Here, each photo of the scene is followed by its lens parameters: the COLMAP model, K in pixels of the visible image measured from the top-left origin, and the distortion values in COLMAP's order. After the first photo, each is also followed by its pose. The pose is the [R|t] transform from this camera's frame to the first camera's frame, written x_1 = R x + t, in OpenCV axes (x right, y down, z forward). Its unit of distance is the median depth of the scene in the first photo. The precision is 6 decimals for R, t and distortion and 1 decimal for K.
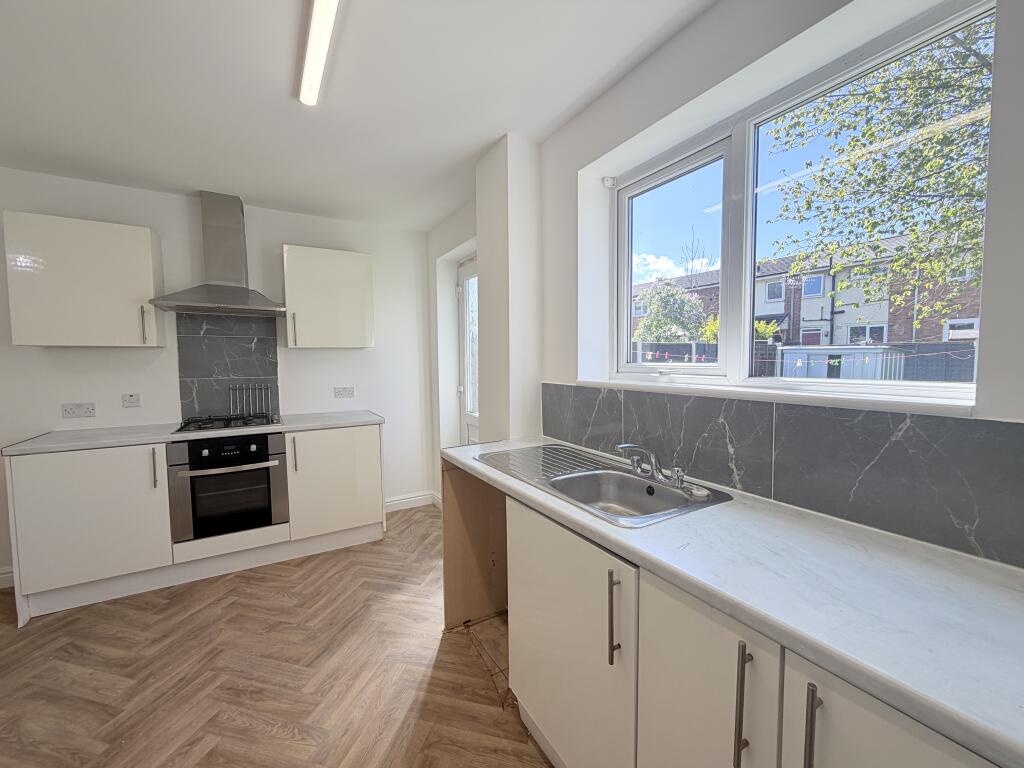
lens RADIAL K [[408.5, 0, 509.2], [0, 408.5, 384.0], [0, 0, 1]] dist [-0.000424, 0.000076]
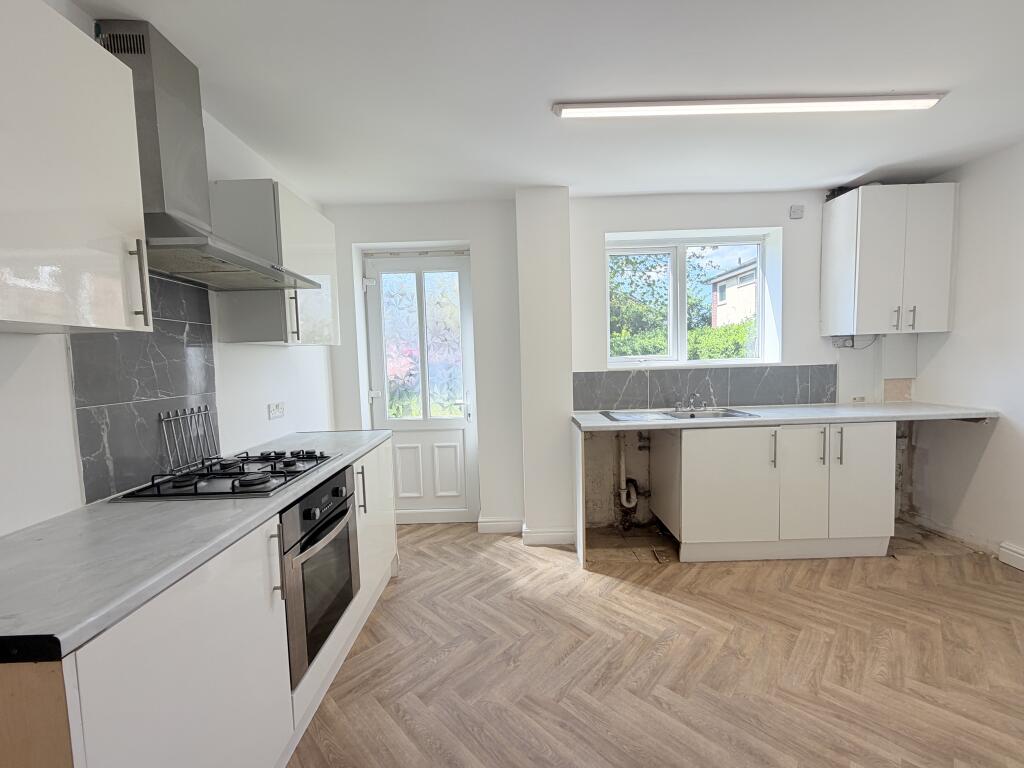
lens RADIAL K [[408.5, 0, 509.2], [0, 408.5, 384.0], [0, 0, 1]] dist [-0.000424, 0.000076]
pose [[0.505513, -0.062243, 0.860571, -1.131982], [0.080893, 0.996420, 0.024551, -0.013435], [-0.859018, 0.057203, 0.508739, 0.452003]]
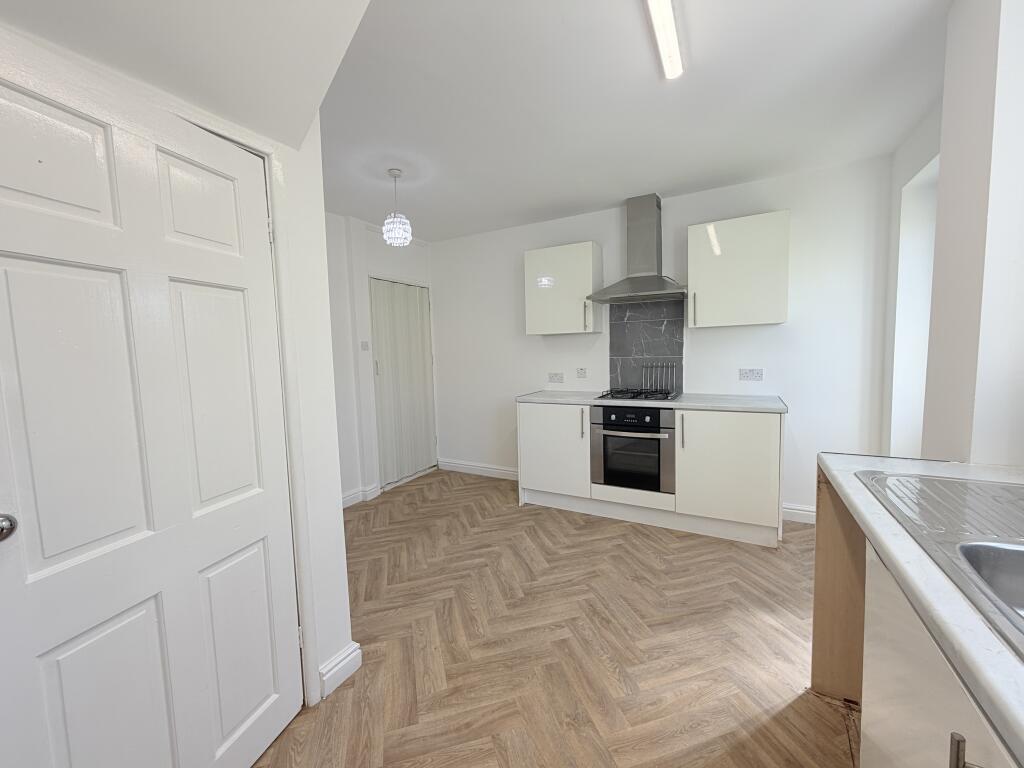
lens RADIAL K [[408.5, 0, 509.2], [0, 408.5, 384.0], [0, 0, 1]] dist [-0.000424, 0.000076]
pose [[0.504306, 0.066034, -0.860996, 0.151376], [-0.030177, 0.997811, 0.058851, 0.006131], [0.862997, -0.003696, 0.505195, 0.113554]]
